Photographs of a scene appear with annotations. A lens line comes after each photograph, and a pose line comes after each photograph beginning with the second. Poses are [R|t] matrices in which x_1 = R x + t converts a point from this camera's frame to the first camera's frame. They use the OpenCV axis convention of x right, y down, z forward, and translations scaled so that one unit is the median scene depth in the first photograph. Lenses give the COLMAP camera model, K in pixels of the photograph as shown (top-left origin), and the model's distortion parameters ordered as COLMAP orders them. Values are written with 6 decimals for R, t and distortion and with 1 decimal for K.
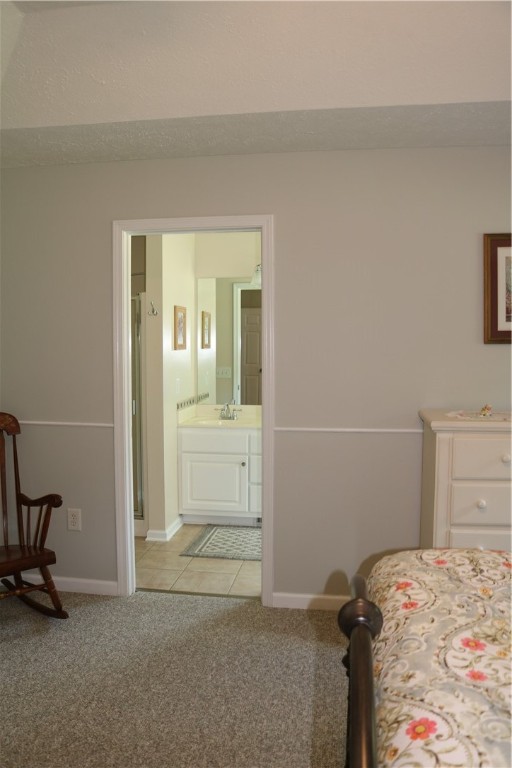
lens RADIAL K [[642.1, 0, 255.7], [0, 642.1, 381.8], [0, 0, 1]] dist [-0.151253, 0.129625]
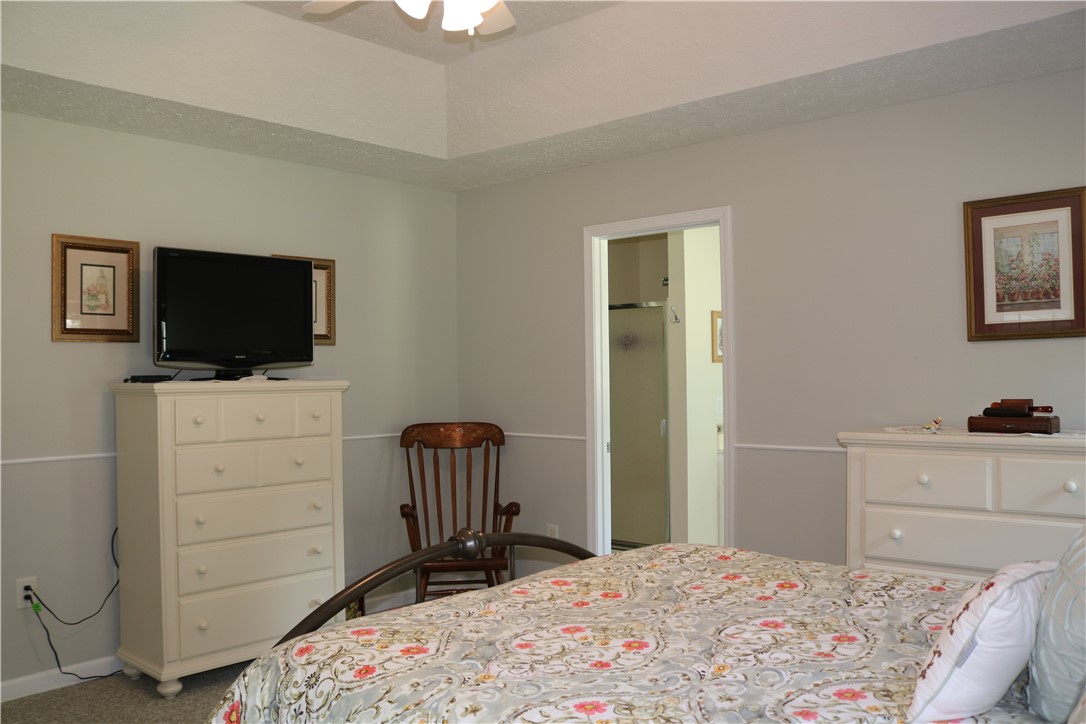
lens RADIAL K [[907.9, 0, 542.8], [0, 907.9, 359.3], [0, 0, 1]] dist [-0.151253, 0.129625]
pose [[0.837843, -0.019039, -0.545580, 0.496191], [-0.017982, 0.997887, -0.062437, 0.037808], [0.545616, 0.062123, 0.835730, -0.192971]]
